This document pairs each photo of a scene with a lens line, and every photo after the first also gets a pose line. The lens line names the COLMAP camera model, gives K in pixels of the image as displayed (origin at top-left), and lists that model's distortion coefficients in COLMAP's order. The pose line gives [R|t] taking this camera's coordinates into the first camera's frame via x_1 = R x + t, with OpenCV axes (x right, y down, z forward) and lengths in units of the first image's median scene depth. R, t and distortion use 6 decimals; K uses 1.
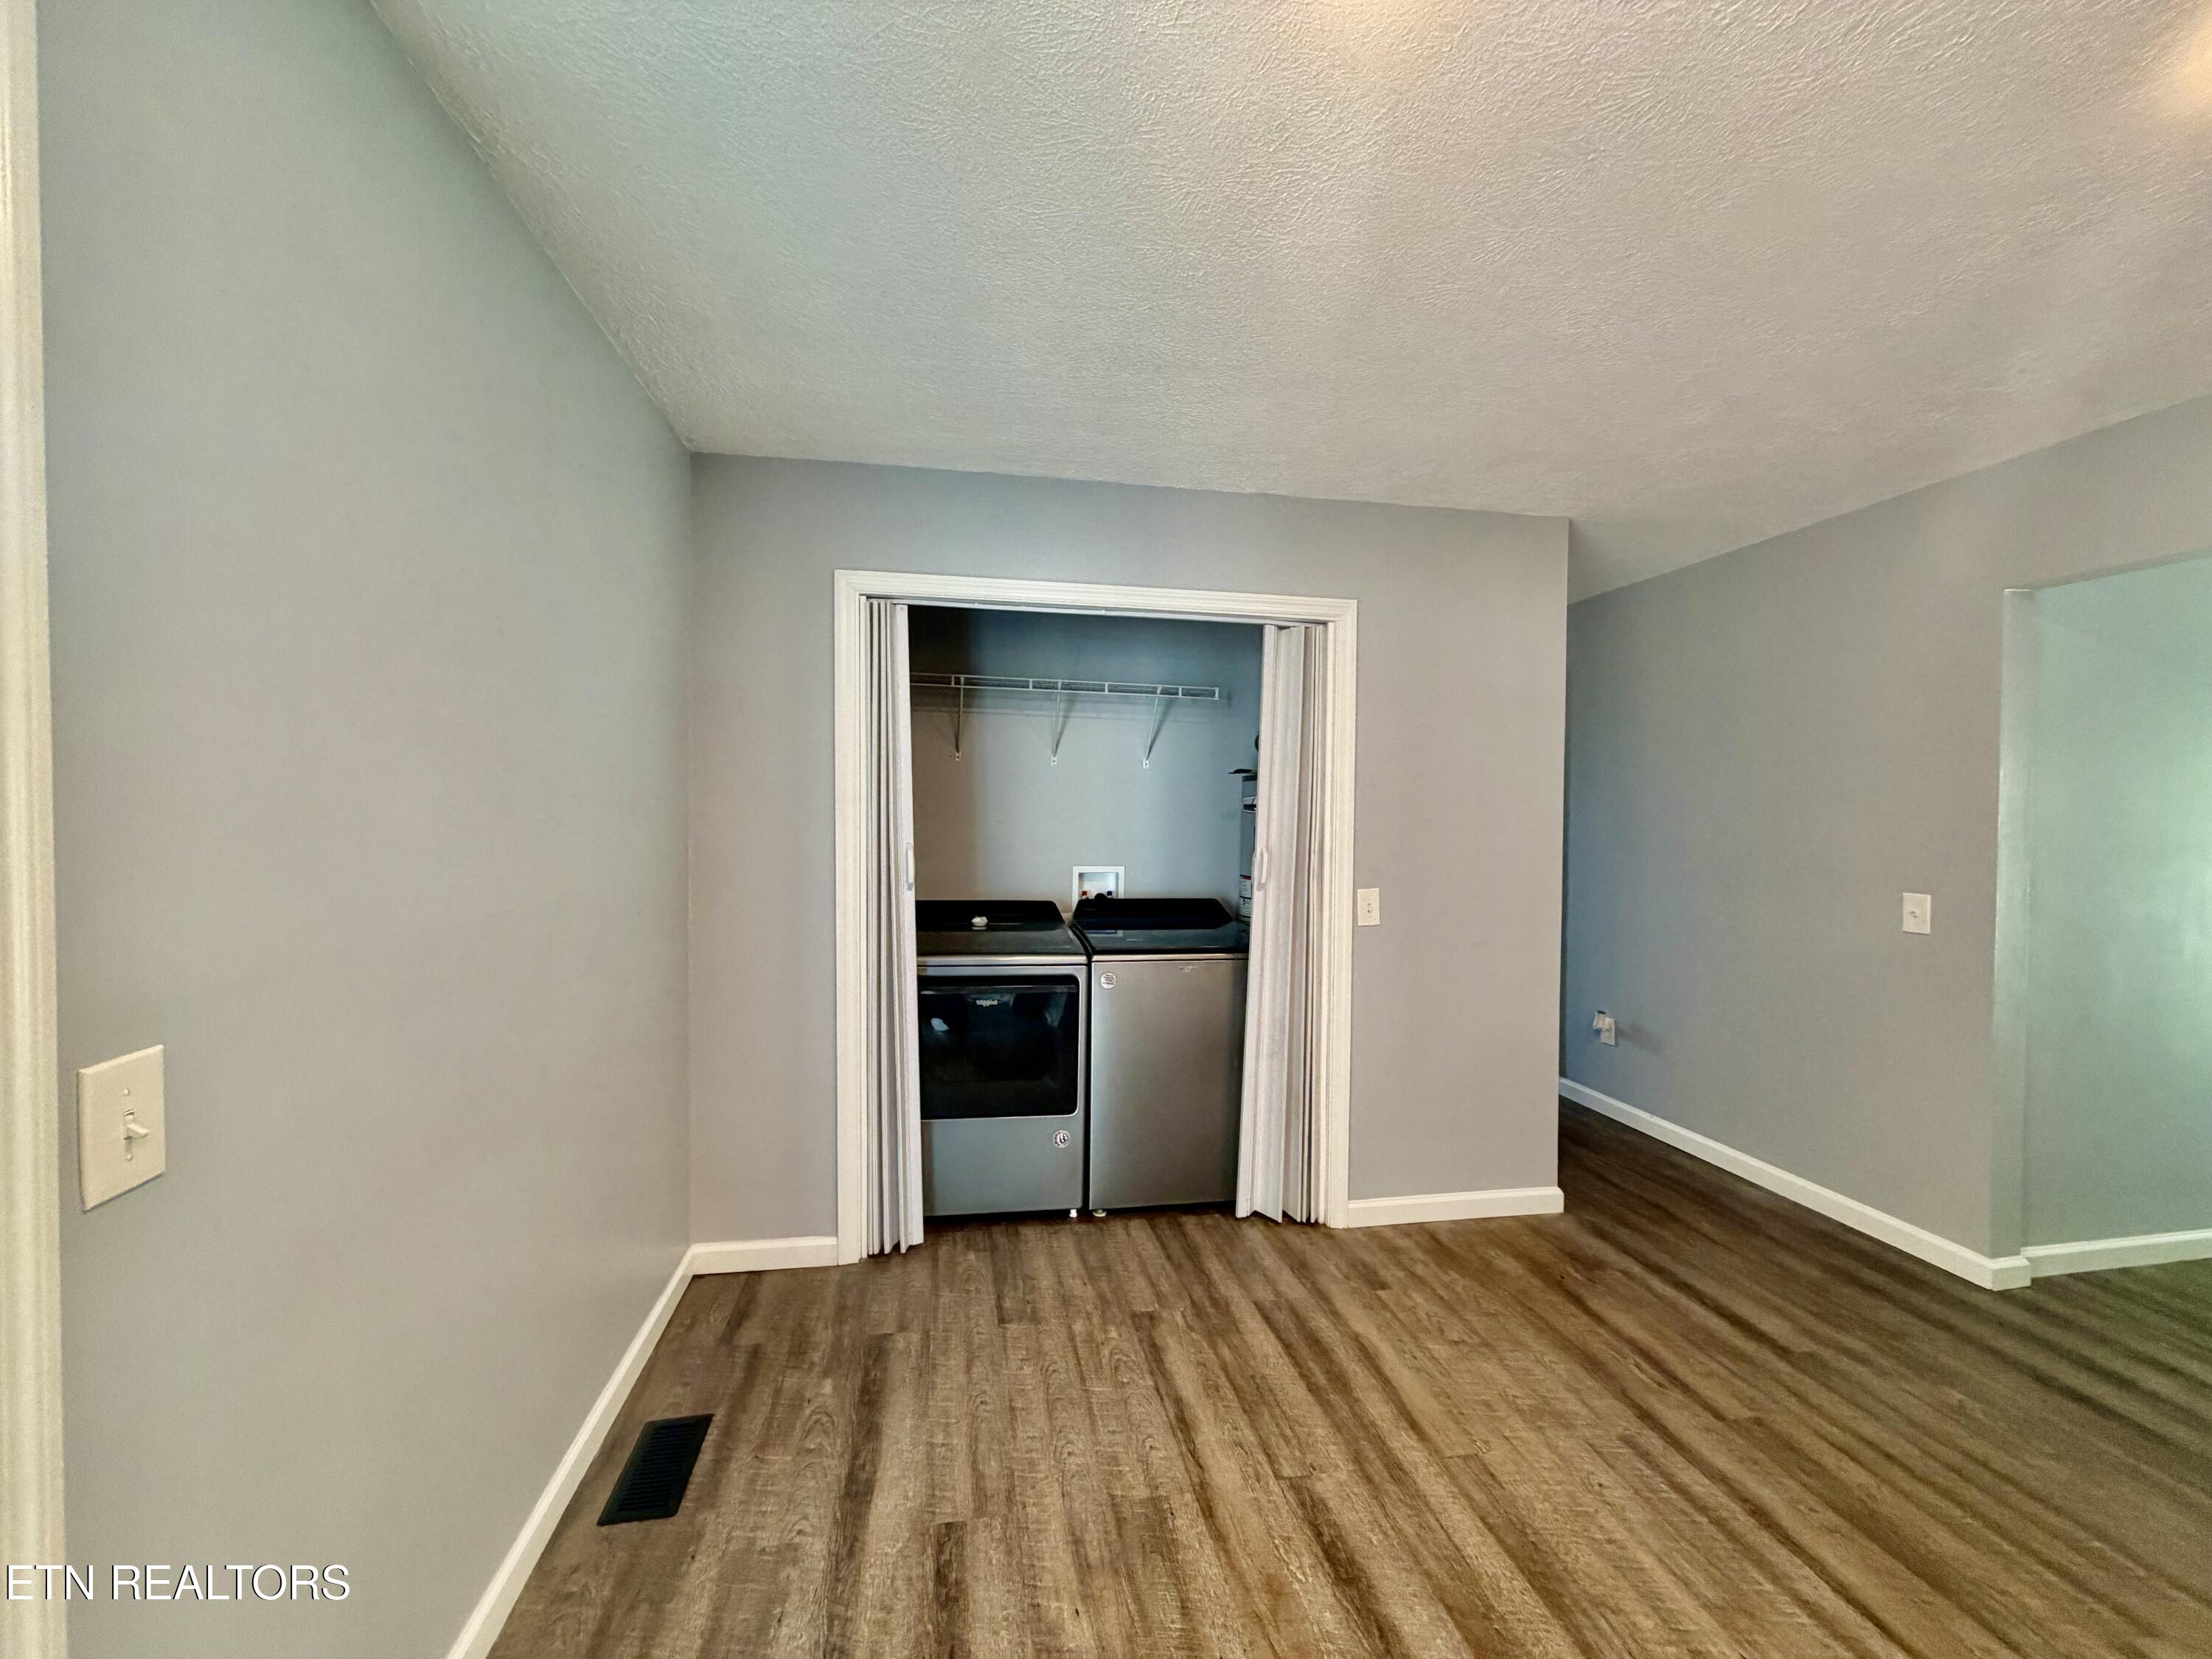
lens RADIAL K [[877.7, 0, 1100.2], [0, 877.7, 829.0], [0, 0, 1]] dist [0.000727, -0.000155]
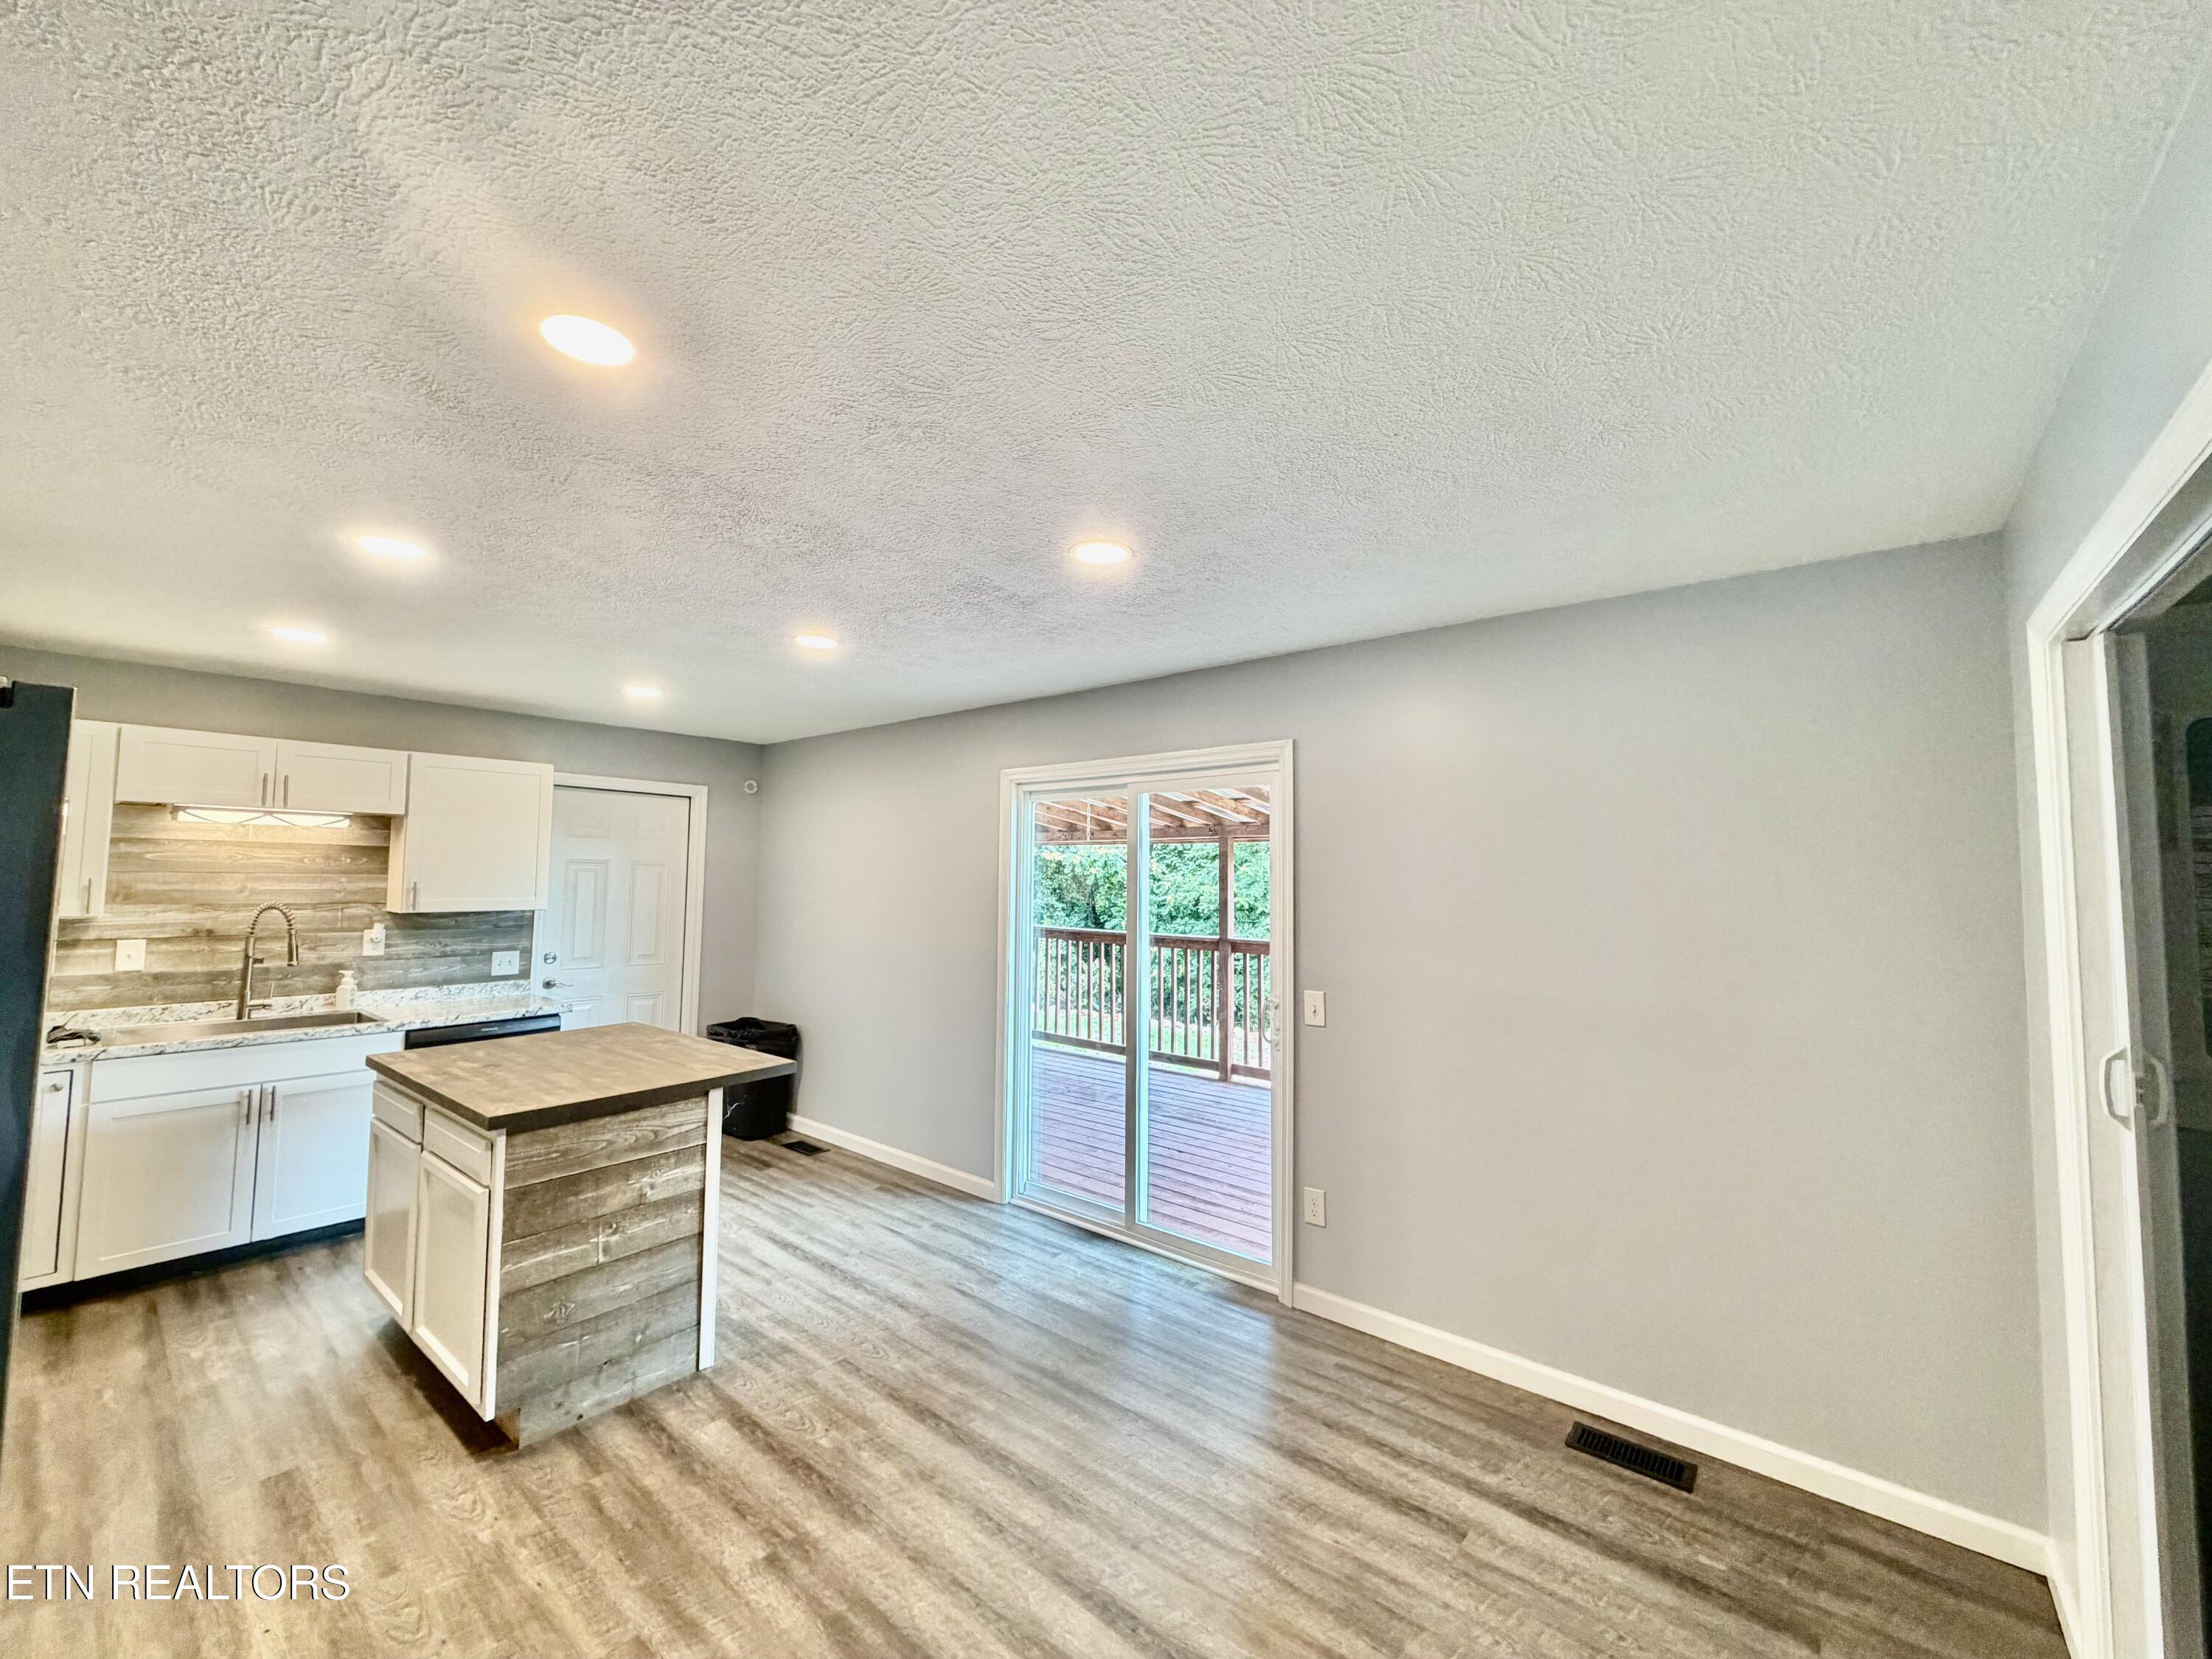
lens RADIAL K [[877.7, 0, 1100.2], [0, 877.7, 829.0], [0, 0, 1]] dist [0.000727, -0.000155]
pose [[-0.767983, -0.054302, -0.638164, 0.905440], [-0.030428, 0.998368, -0.048333, -0.104025], [0.639747, -0.017701, -0.768382, 1.399174]]
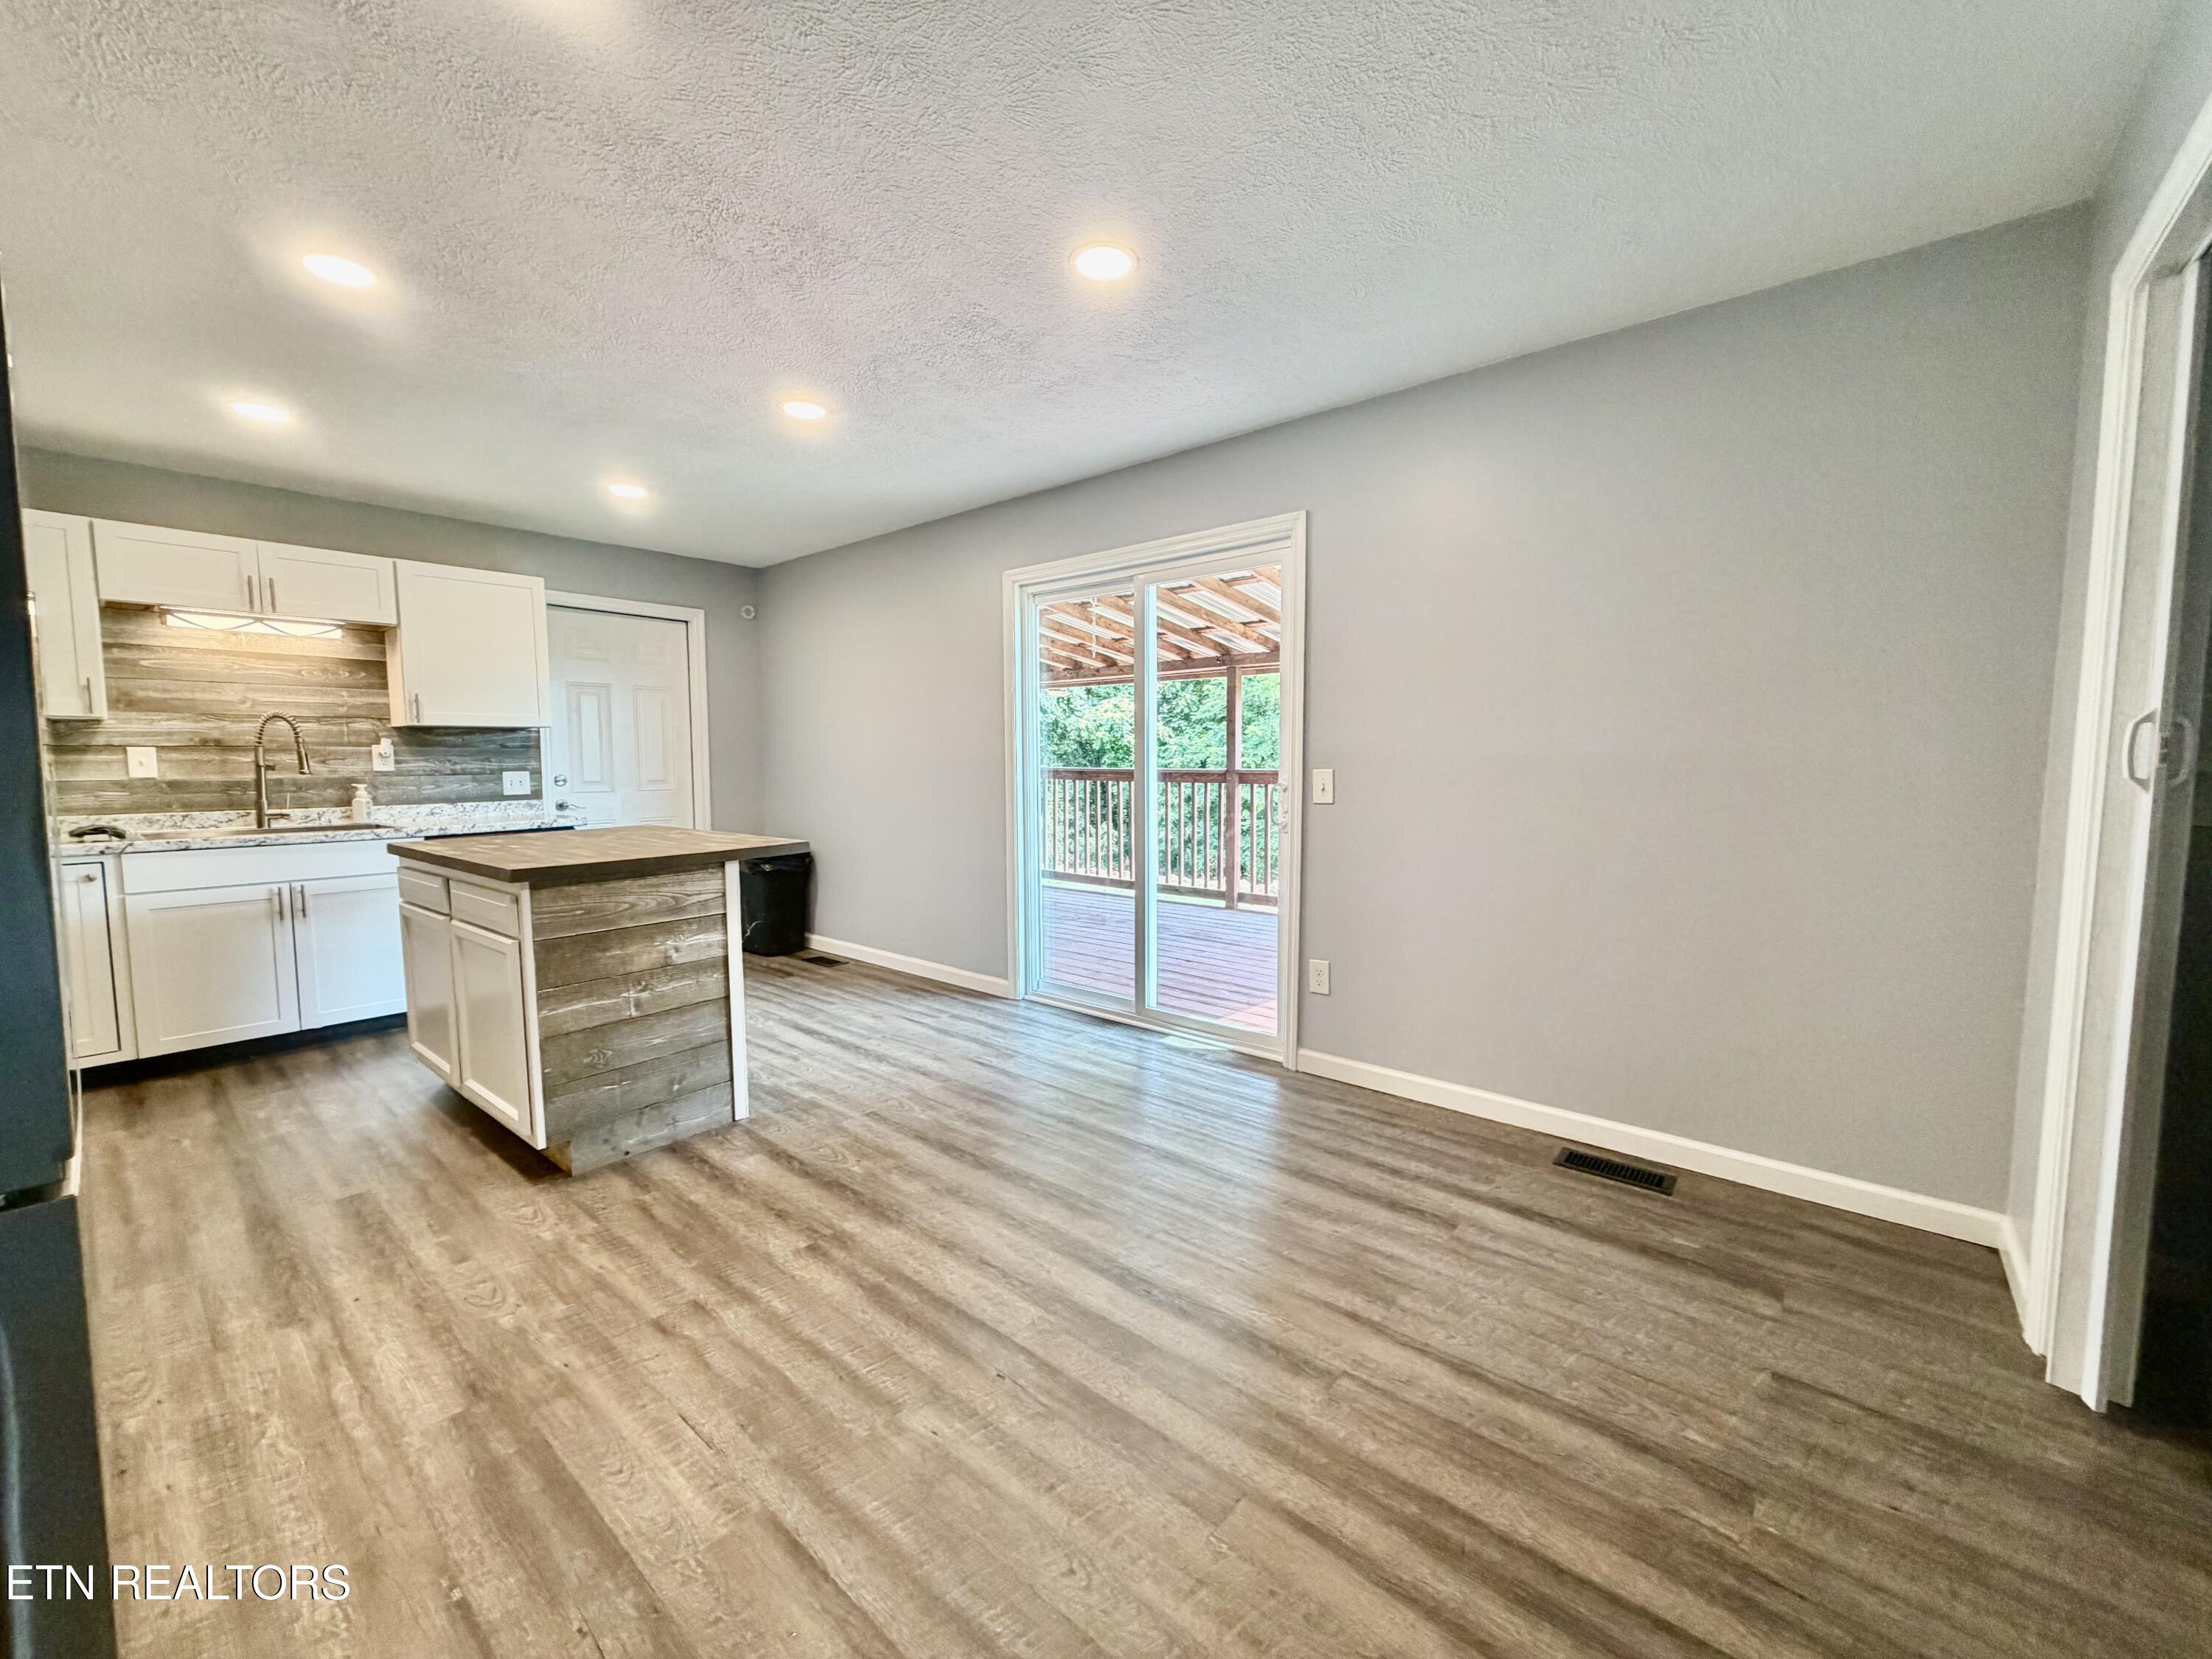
lens RADIAL K [[877.7, 0, 1100.2], [0, 877.7, 829.0], [0, 0, 1]] dist [0.000727, -0.000155]
pose [[-0.772531, 0.045847, -0.633320, 0.897035], [-0.015452, 0.995737, 0.090931, 0.073238], [0.634789, 0.080033, -0.768529, 1.391428]]
